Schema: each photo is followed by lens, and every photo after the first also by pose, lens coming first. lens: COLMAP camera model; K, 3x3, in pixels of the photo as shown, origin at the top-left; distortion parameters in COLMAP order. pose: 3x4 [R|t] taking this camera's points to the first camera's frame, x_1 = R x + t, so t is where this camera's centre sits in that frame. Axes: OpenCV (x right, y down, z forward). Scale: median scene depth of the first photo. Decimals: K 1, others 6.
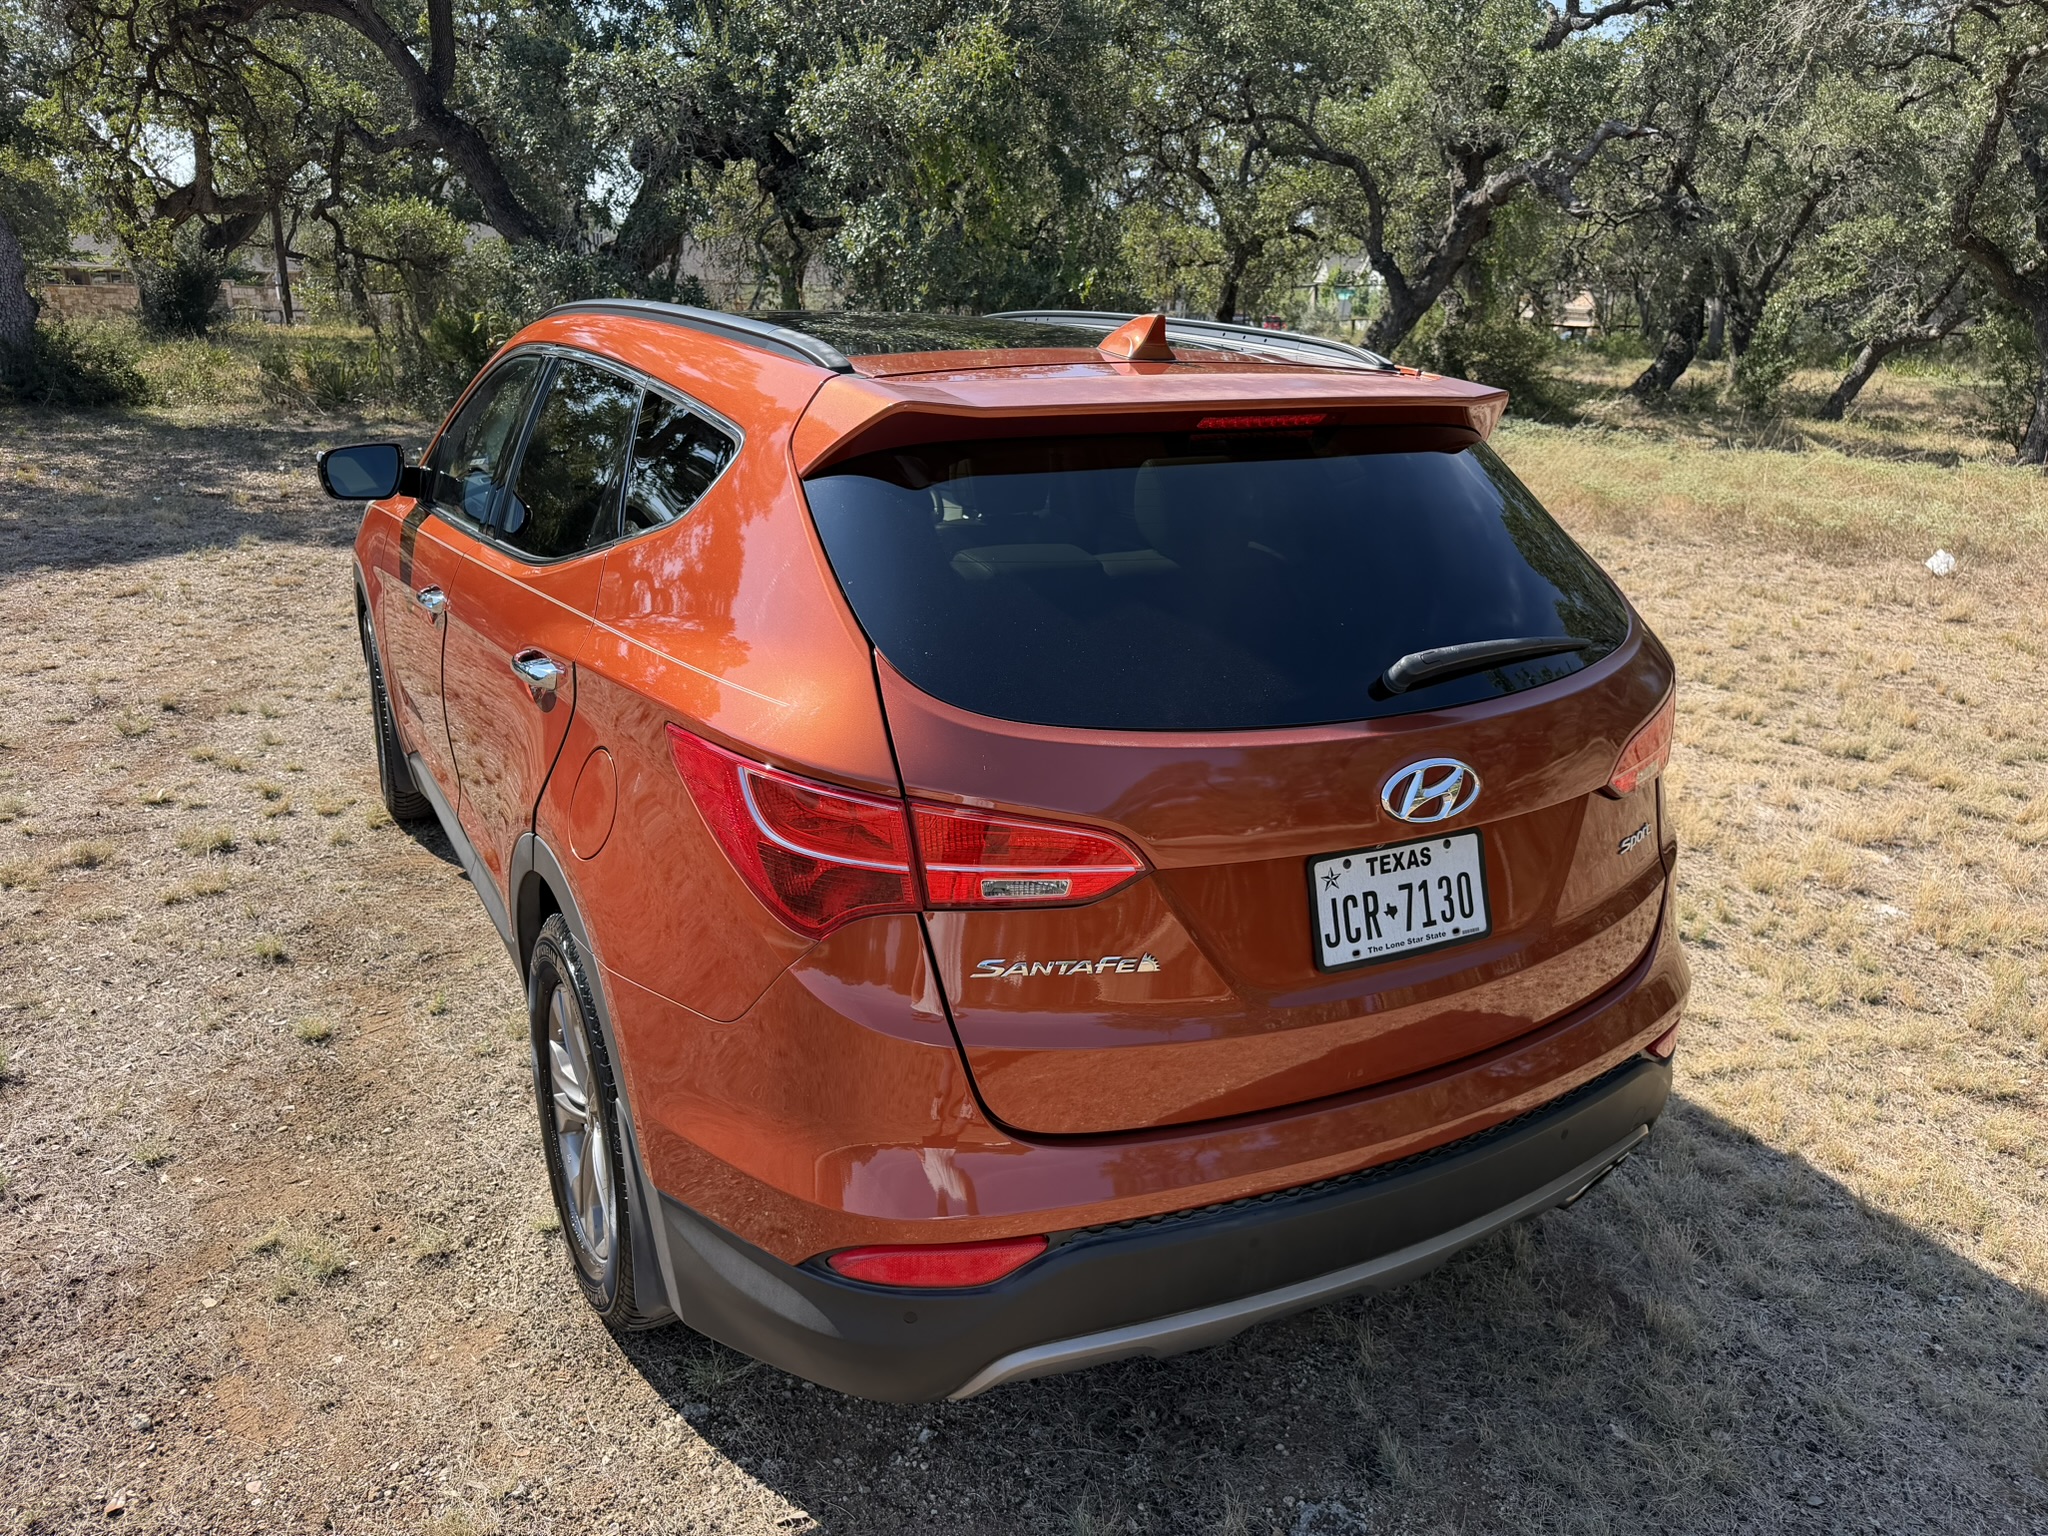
lens RADIAL K [[1456.9, 0, 1017.8], [0, 1456.9, 763.1], [0, 0, 1]] dist [0.031286, -0.036892]
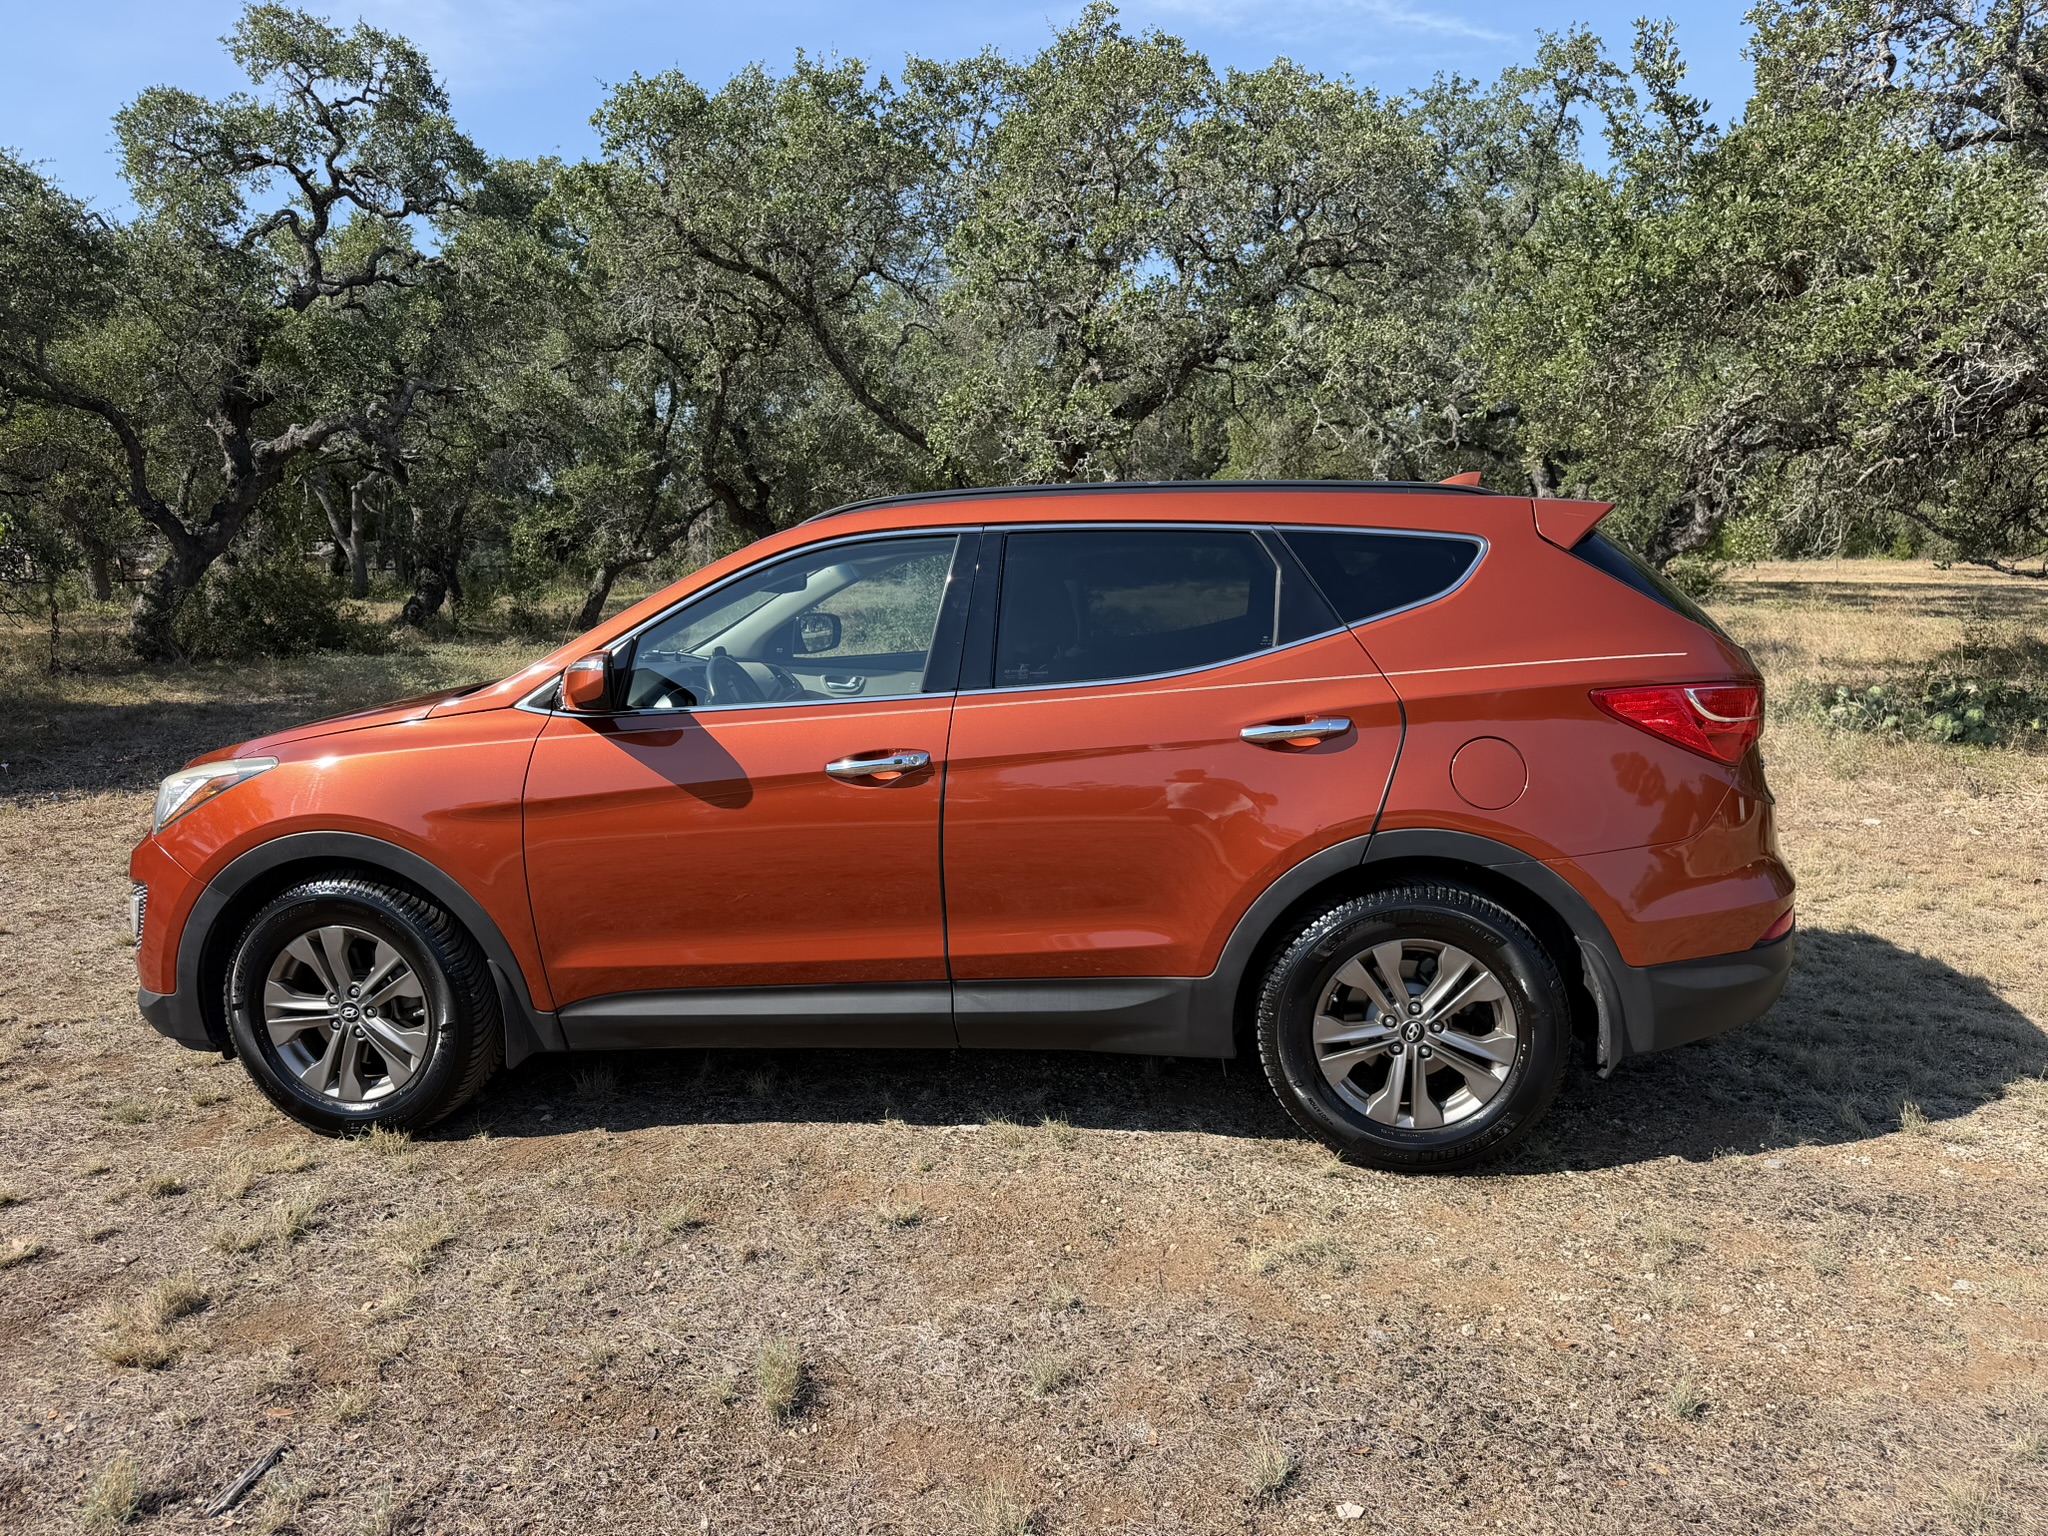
lens RADIAL K [[1451.7, 0, 1029.4], [0, 1451.7, 764.7], [0, 0, 1]] dist [0.013138, -0.017652]
pose [[0.587131, -0.160312, 0.793459, -1.983595], [0.284161, 0.958633, -0.016585, -0.109330], [-0.757977, 0.235207, 0.608398, 0.474602]]
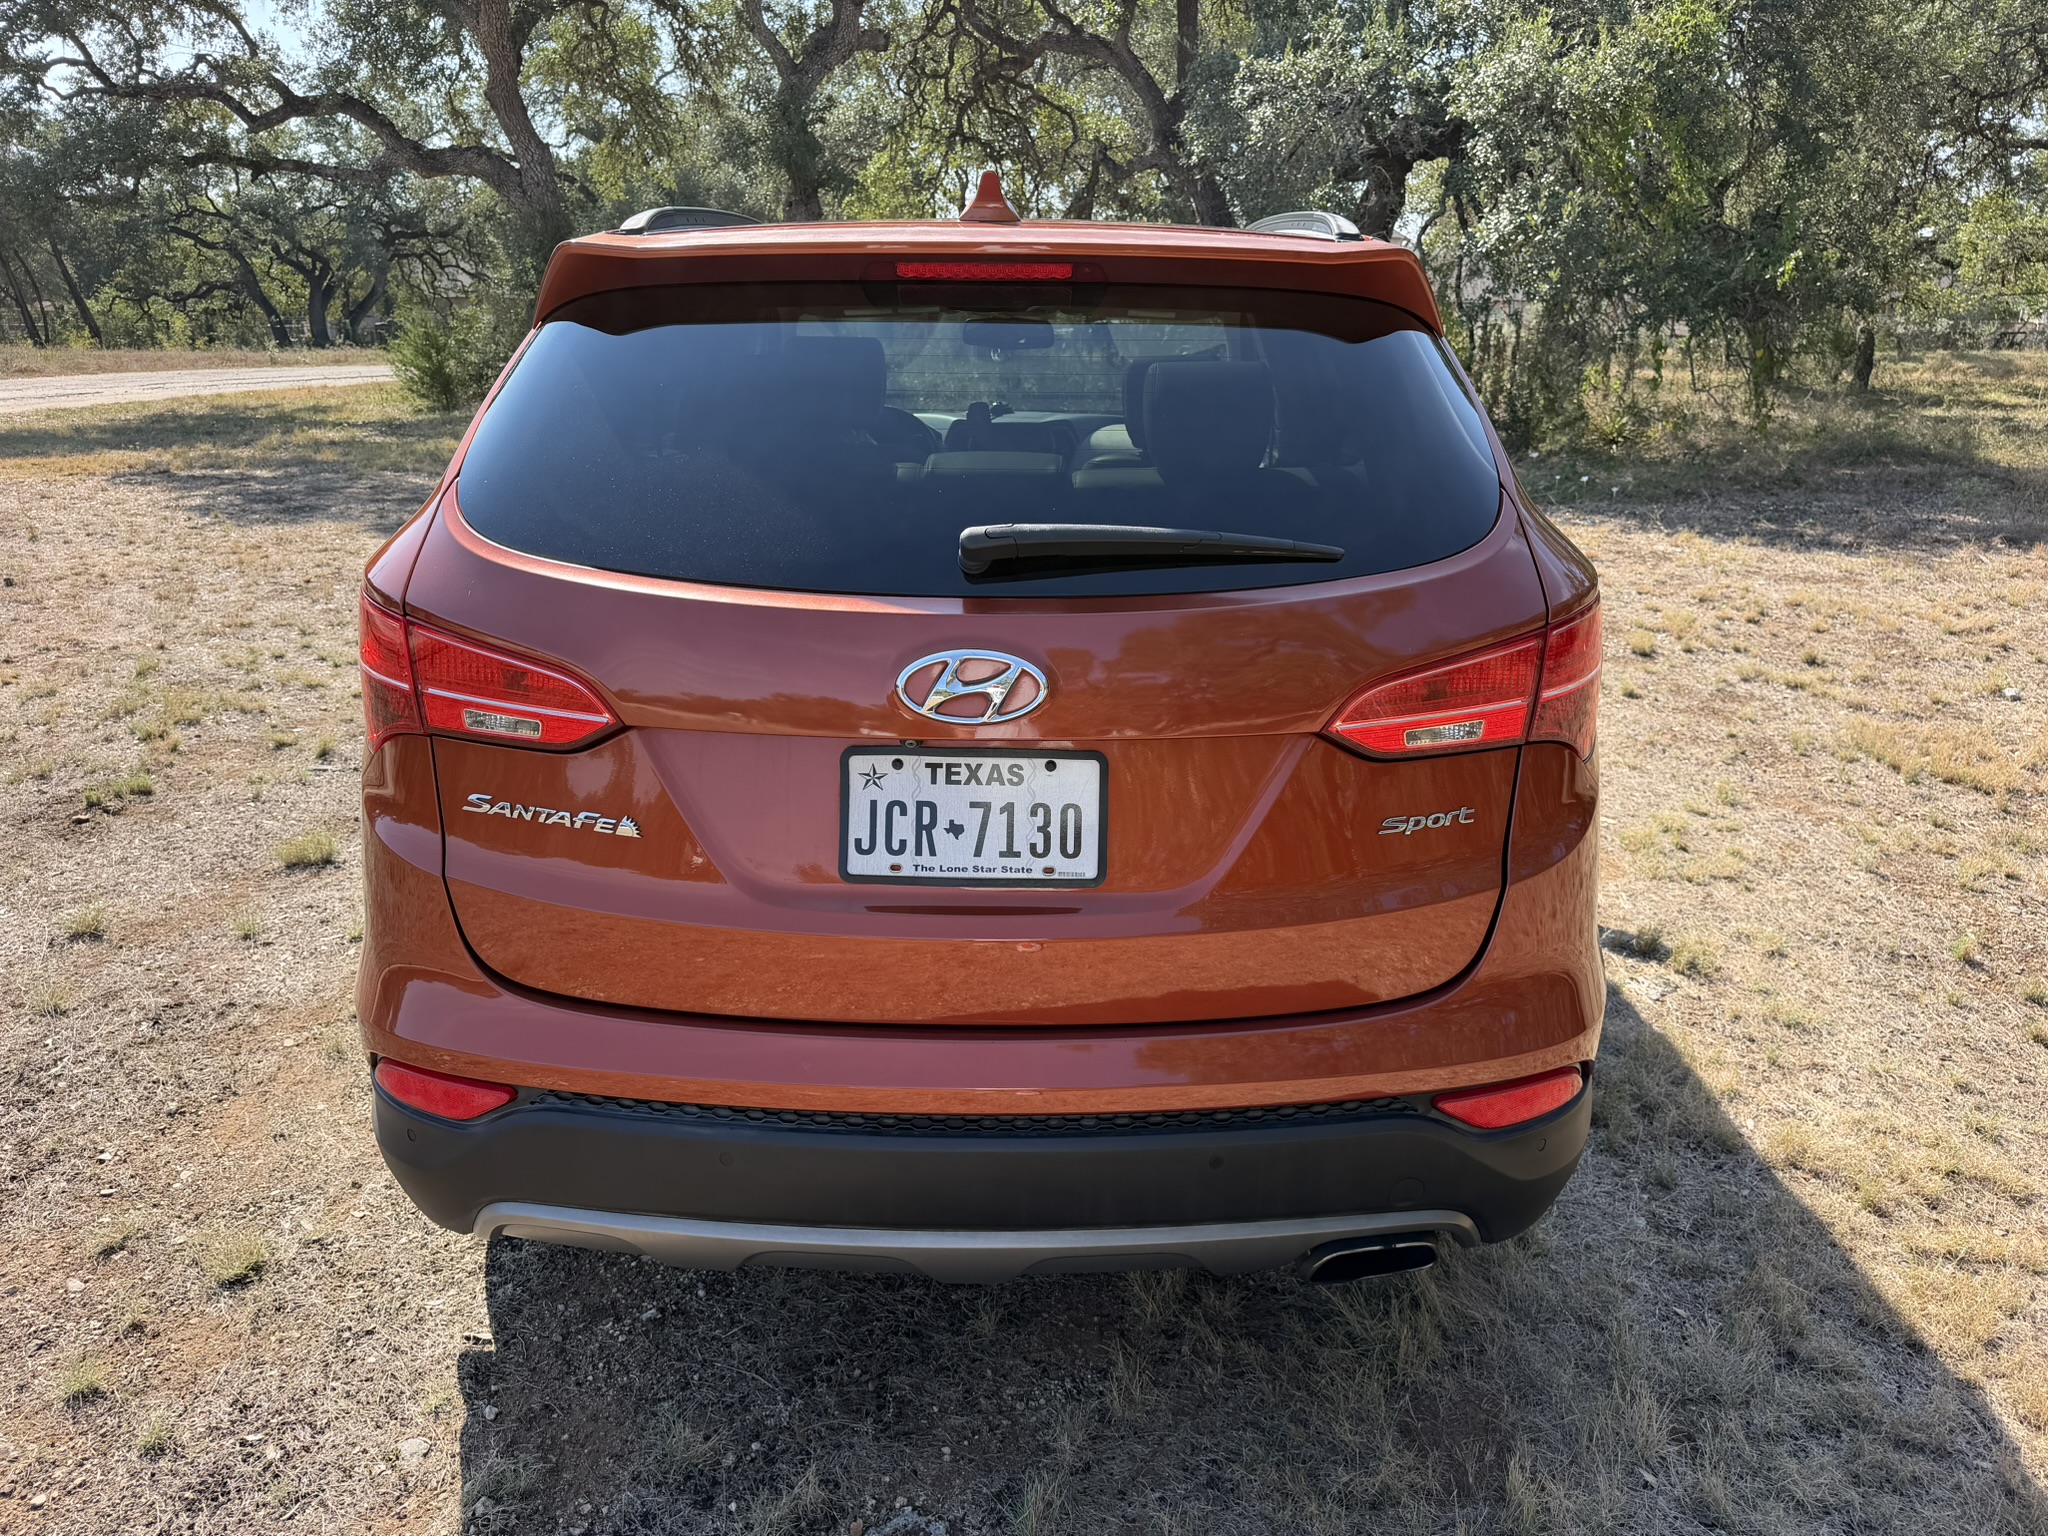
lens RADIAL K [[1451.7, 0, 1029.4], [0, 1451.7, 764.7], [0, 0, 1]] dist [0.013138, -0.017652]
pose [[0.872865, 0.127873, -0.470908, 0.675860], [-0.133499, 0.990814, 0.021601, 0.038389], [0.469345, 0.044011, 0.881918, 0.258995]]
